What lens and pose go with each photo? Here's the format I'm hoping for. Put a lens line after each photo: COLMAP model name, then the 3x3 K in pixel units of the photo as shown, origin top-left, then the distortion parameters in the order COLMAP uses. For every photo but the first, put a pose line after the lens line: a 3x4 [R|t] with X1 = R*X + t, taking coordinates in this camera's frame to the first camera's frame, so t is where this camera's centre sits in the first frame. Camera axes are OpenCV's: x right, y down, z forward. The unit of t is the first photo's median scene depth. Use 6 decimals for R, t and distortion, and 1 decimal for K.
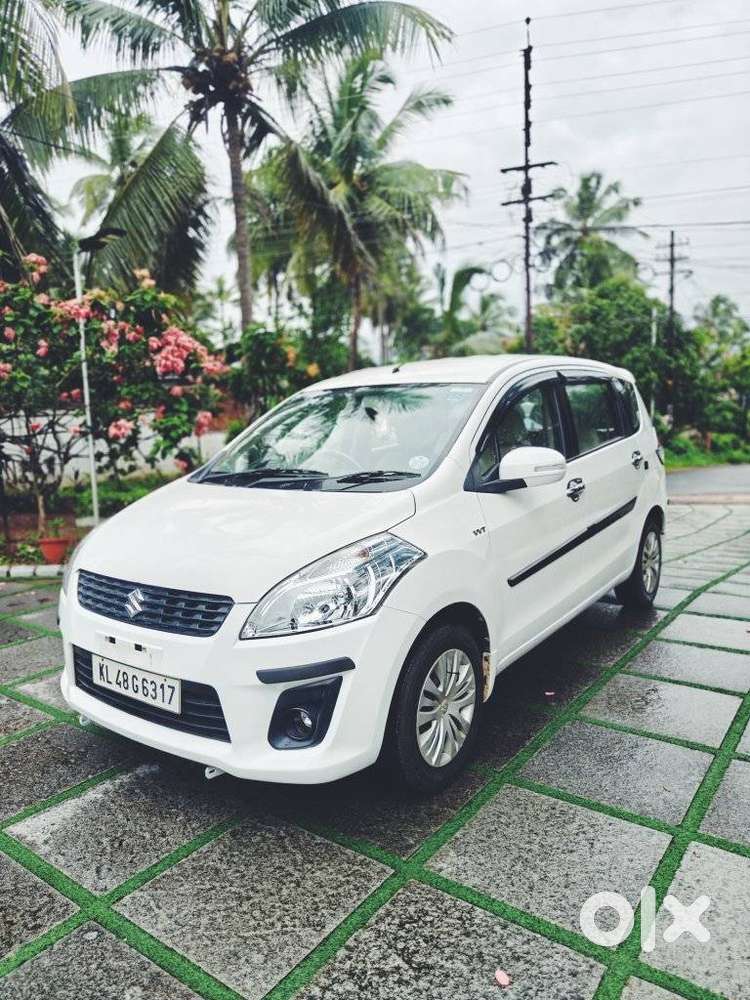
lens RADIAL K [[715.9, 0, 367.9], [0, 715.9, 503.4], [0, 0, 1]] dist [-0.009253, 0.014255]
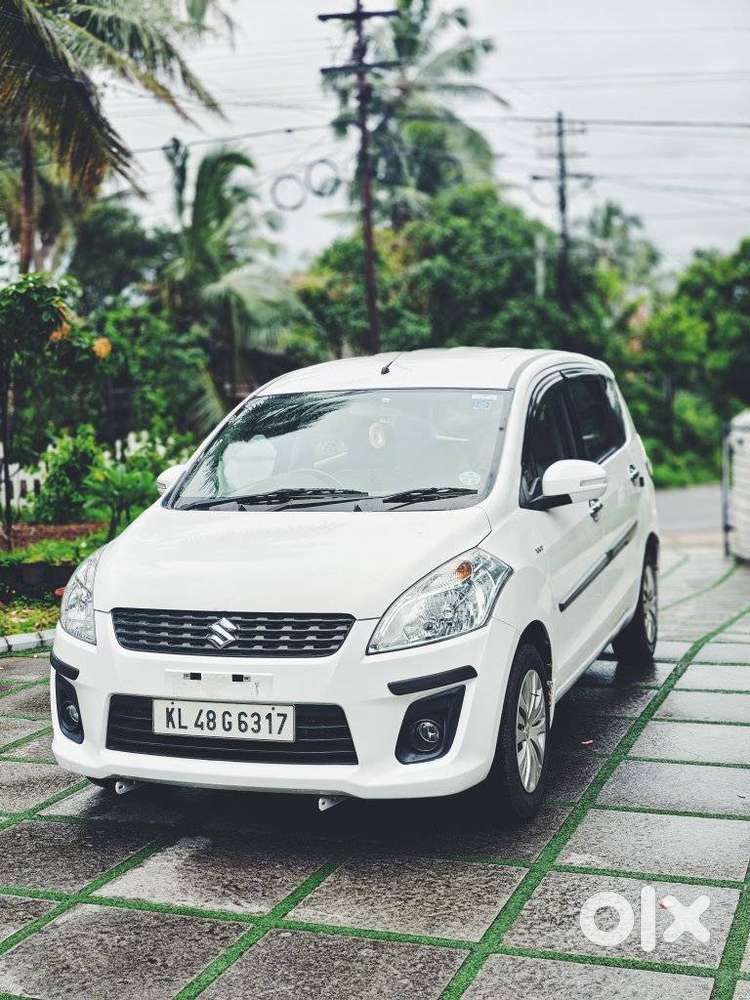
lens RADIAL K [[1414.6, 0, 365.3], [0, 1414.6, 500.4], [0, 0, 1]] dist [0.093154, 0.000000]
pose [[0.959951, -0.023687, 0.279165, -0.565396], [0.039662, 0.997874, -0.051712, 0.060234], [-0.277347, 0.060713, 0.958850, -0.706984]]
